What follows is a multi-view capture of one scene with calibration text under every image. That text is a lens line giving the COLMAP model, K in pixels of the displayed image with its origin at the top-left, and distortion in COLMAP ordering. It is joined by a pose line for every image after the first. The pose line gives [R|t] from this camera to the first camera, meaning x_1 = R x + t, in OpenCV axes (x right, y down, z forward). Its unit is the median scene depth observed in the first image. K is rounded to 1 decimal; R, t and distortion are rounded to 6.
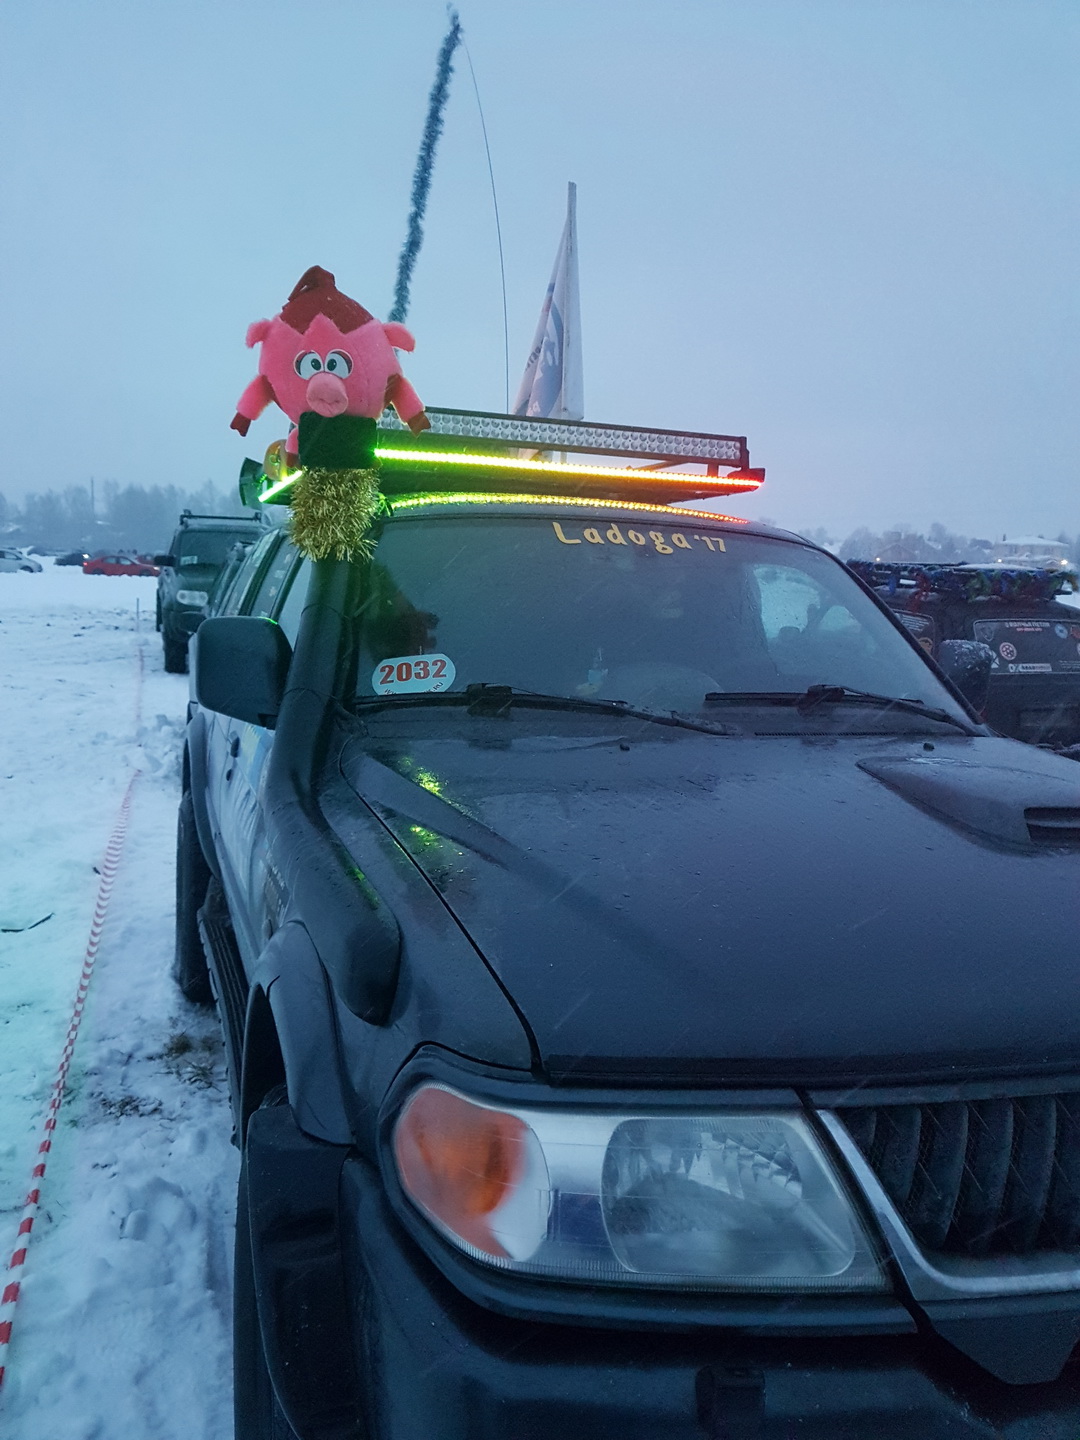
lens RADIAL K [[1145.7, 0, 533.3], [0, 1145.7, 728.6], [0, 0, 1]] dist [0.016635, -0.021598]
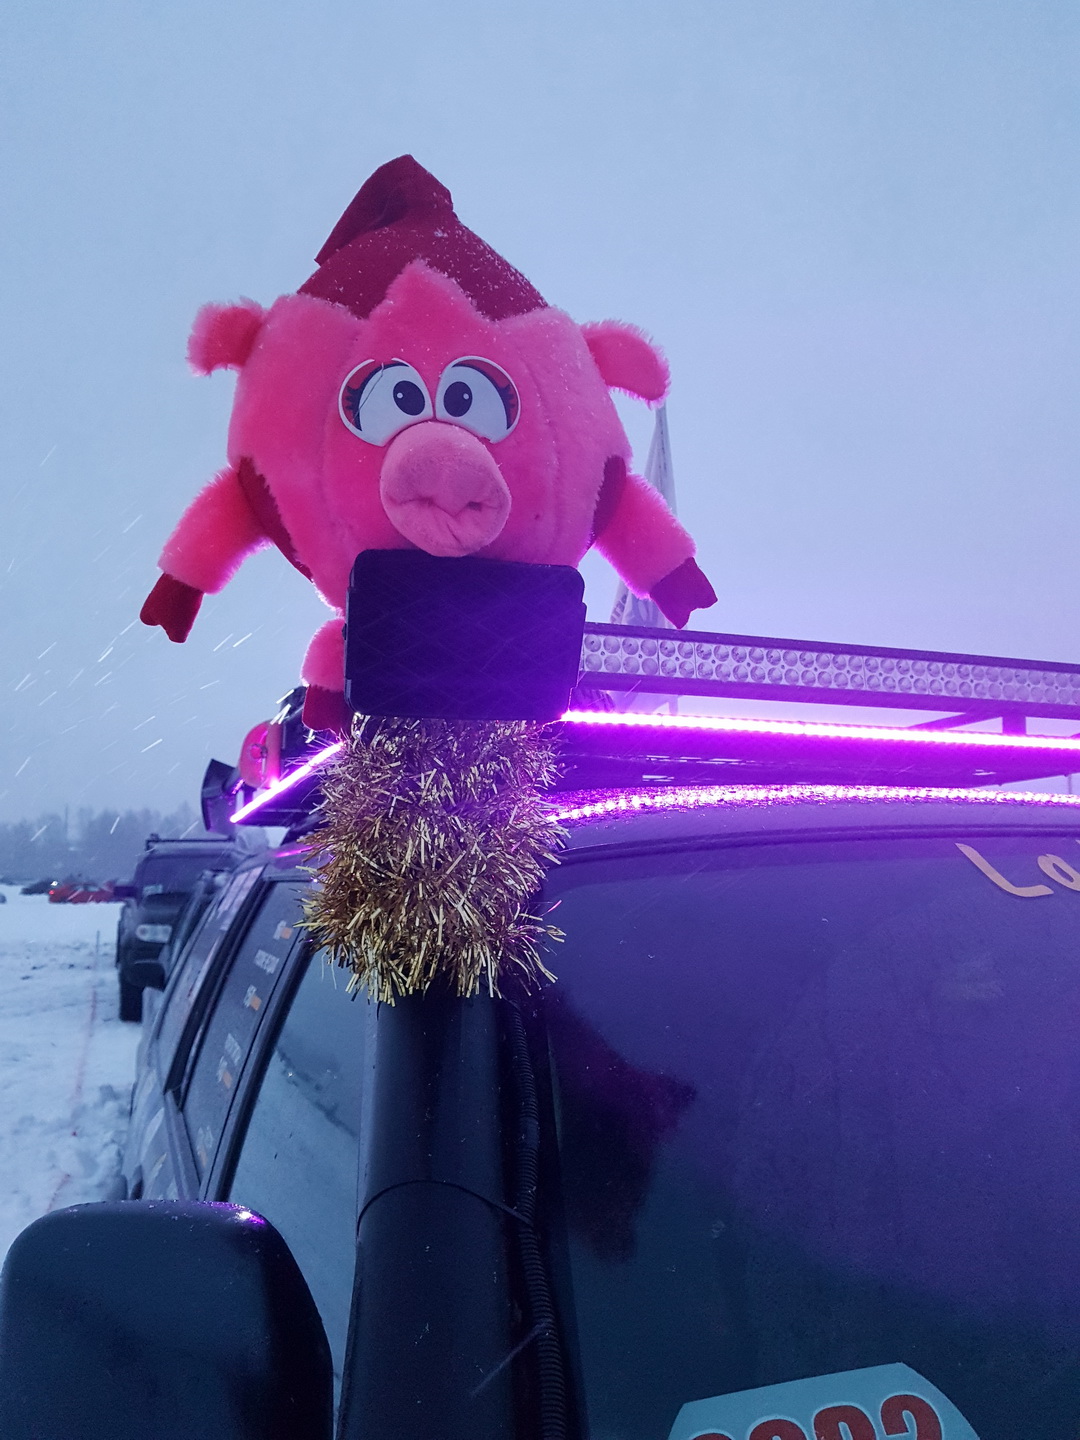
lens RADIAL K [[1145.7, 0, 540.2], [0, 1145.7, 726.4], [0, 0, 1]] dist [0.016635, -0.021598]
pose [[0.998535, -0.042785, 0.033139, -0.024770], [0.049989, 0.963791, -0.261930, -0.021395], [-0.020733, 0.263202, 0.964518, 0.105705]]
